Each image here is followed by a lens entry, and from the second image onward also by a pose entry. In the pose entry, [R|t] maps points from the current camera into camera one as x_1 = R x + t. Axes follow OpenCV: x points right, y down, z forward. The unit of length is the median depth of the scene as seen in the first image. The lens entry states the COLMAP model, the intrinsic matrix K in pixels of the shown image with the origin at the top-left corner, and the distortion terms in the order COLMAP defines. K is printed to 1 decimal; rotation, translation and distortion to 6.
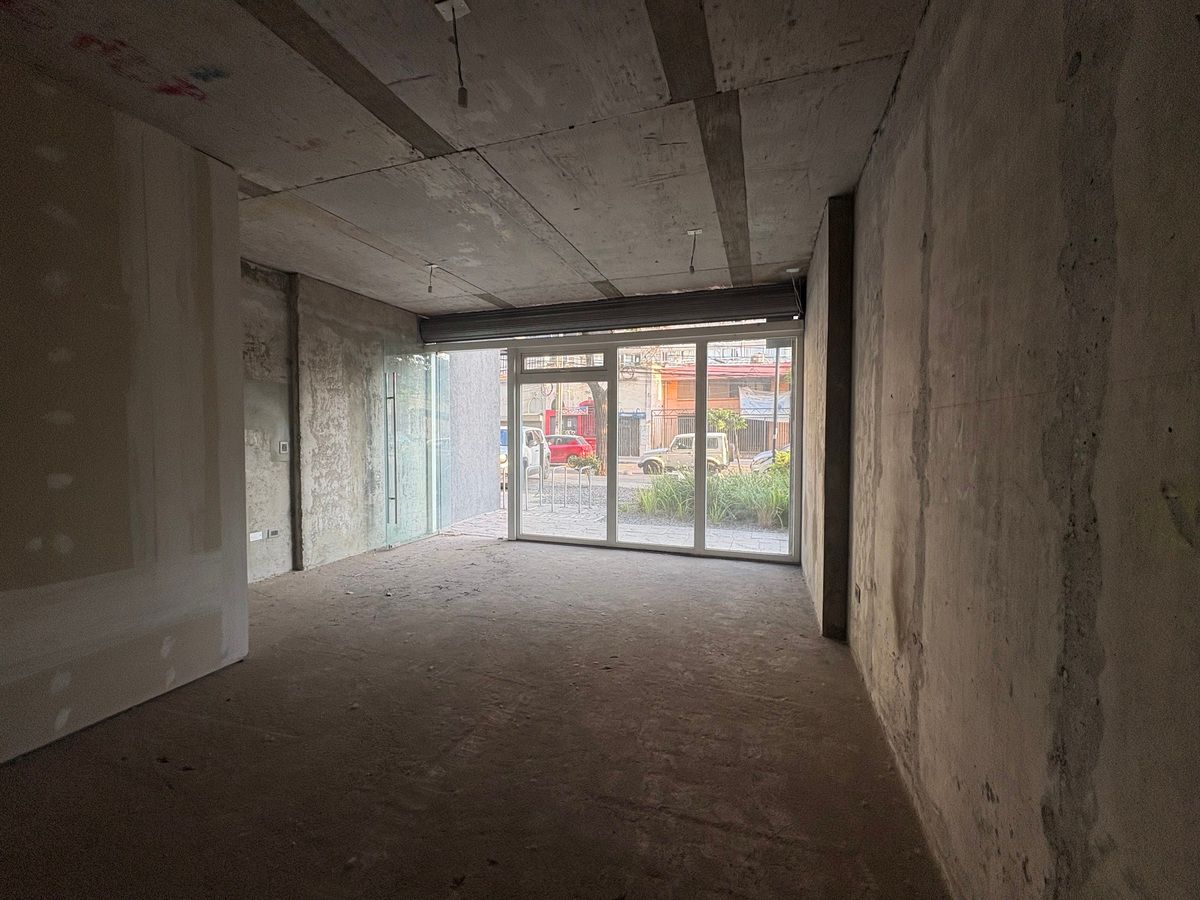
lens RADIAL K [[479.4, 0, 600.0], [0, 479.4, 450.0], [0, 0, 1]] dist [-0.000793, 0.000698]
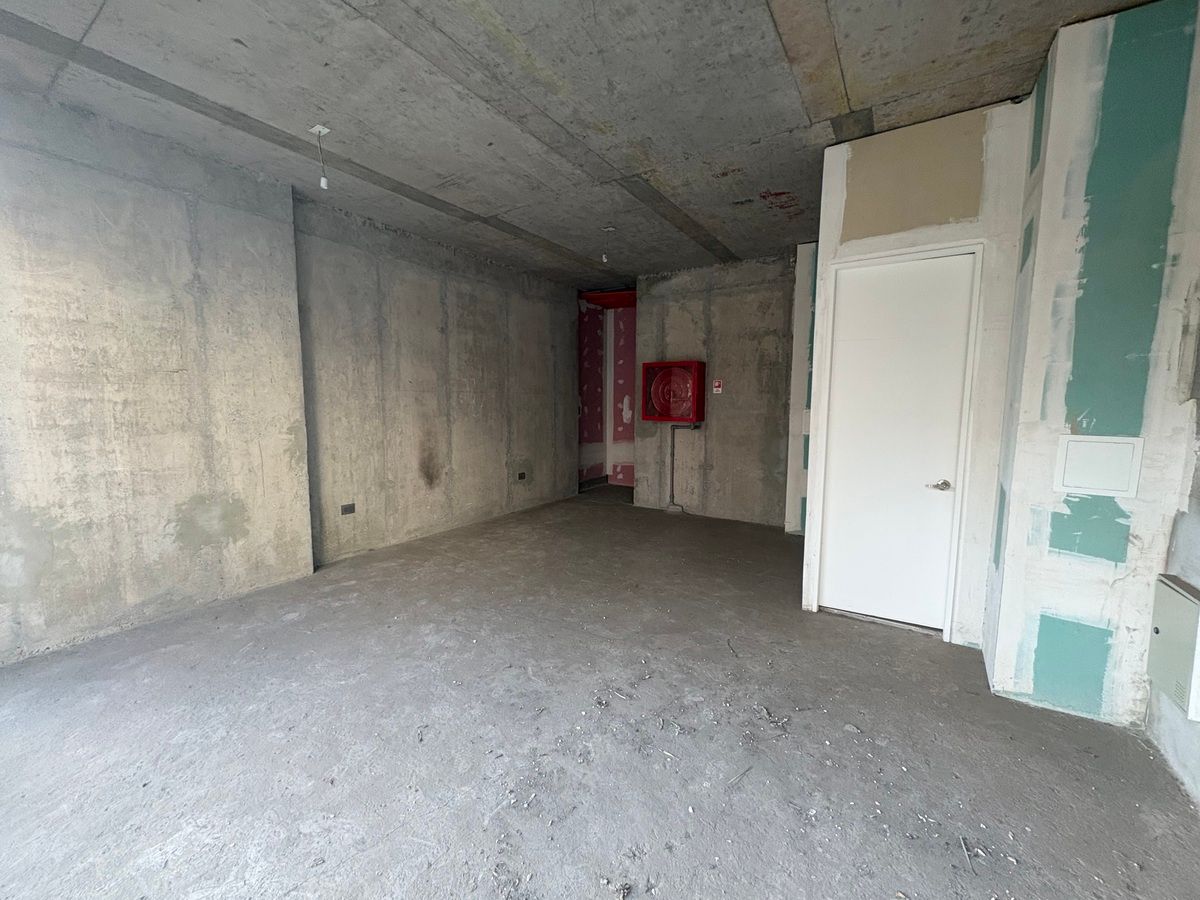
lens RADIAL K [[479.4, 0, 600.0], [0, 479.4, 450.0], [0, 0, 1]] dist [-0.000793, 0.000698]
pose [[-0.969852, -0.031543, 0.241643, -0.331238], [0.002835, 0.990060, 0.140617, -0.049784], [-0.243677, 0.137063, -0.960123, 1.305290]]
